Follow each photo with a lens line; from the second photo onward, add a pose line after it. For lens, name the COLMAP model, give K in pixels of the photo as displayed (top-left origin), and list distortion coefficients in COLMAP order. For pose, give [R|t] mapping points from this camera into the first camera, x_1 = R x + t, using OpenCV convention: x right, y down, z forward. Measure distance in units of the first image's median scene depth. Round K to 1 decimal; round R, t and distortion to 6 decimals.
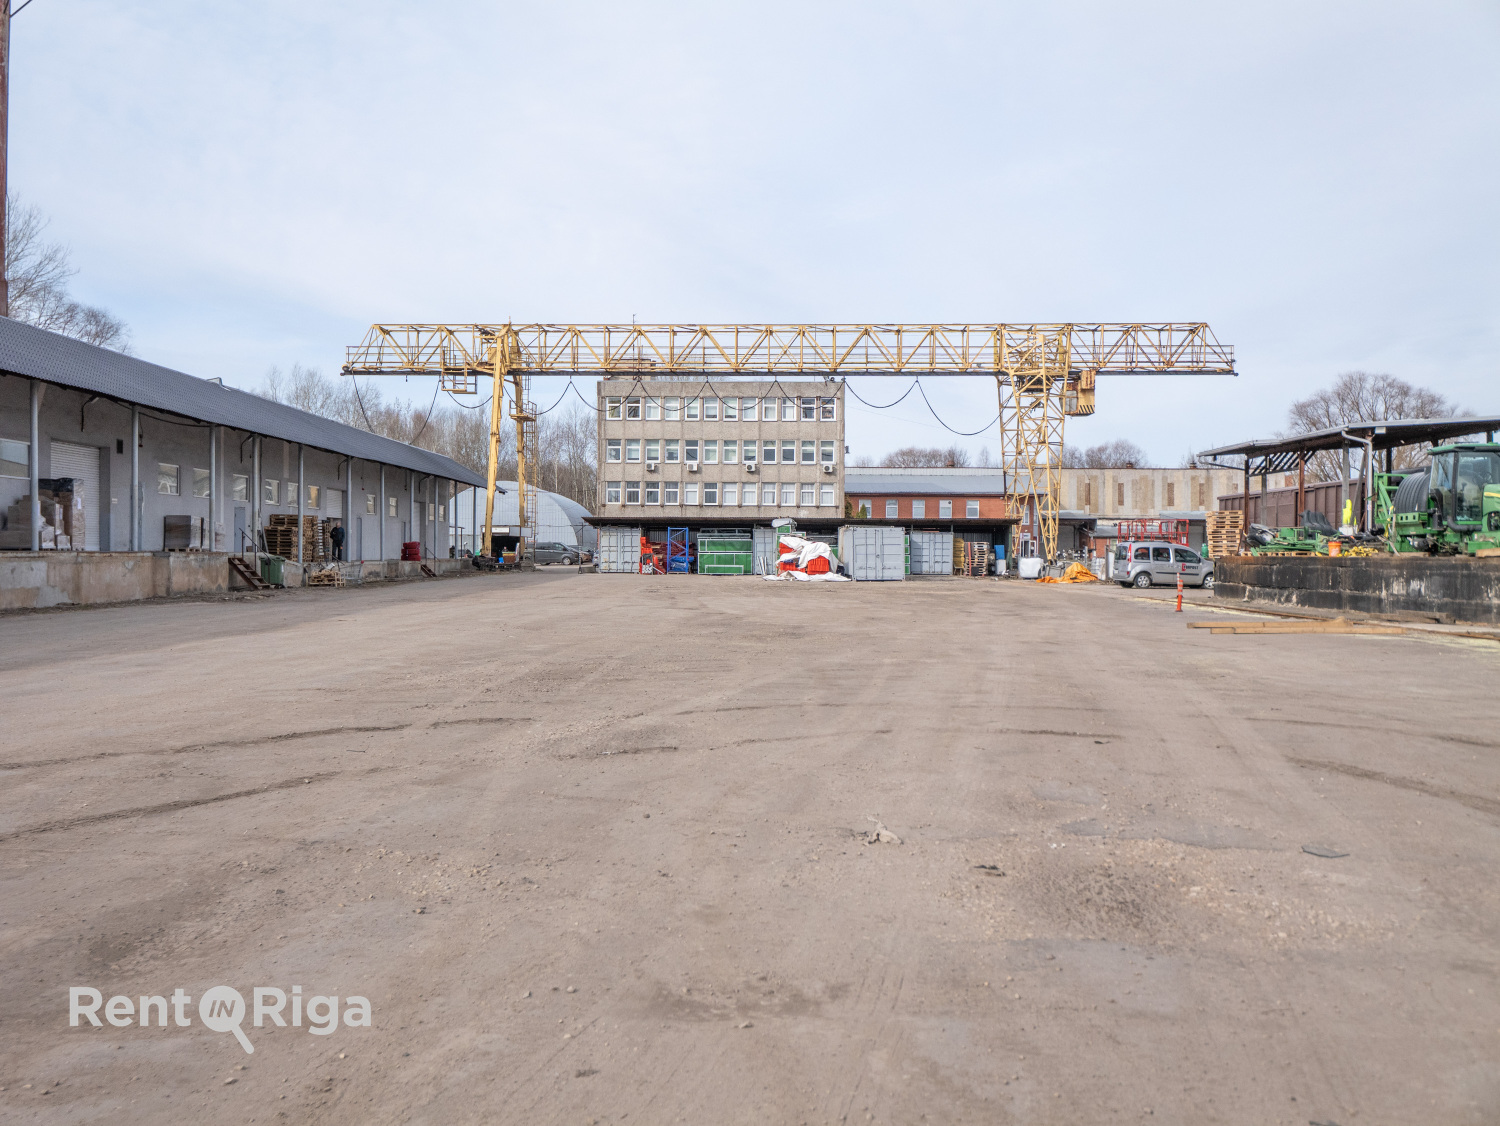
lens RADIAL K [[1571.1, 0, 748.5], [0, 1571.1, 562.2], [0, 0, 1]] dist [0.003276, 0.000000]
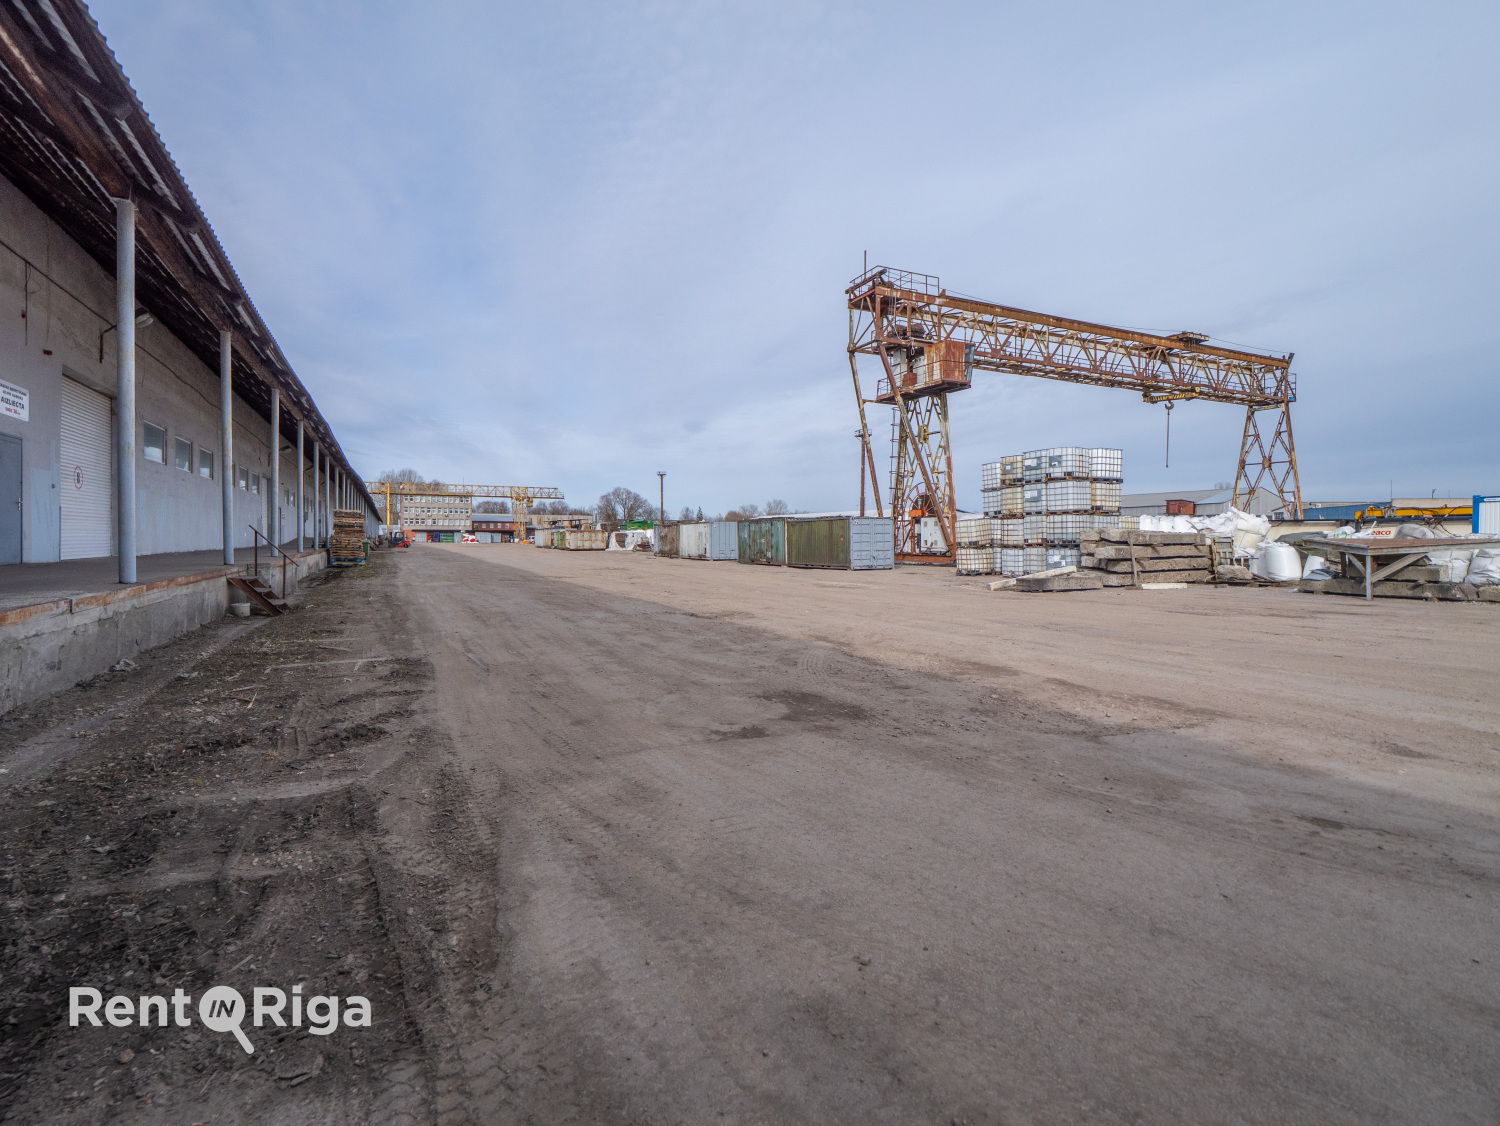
lens RADIAL K [[707.7, 0, 745.8], [0, 707.7, 551.3], [0, 0, 1]] dist [-0.001359, -0.000050]
pose [[0.895560, -0.011169, 0.444801, -0.103807], [0.003774, 0.999840, 0.017509, 0.000334], [-0.444925, -0.014002, 0.895458, -0.810093]]
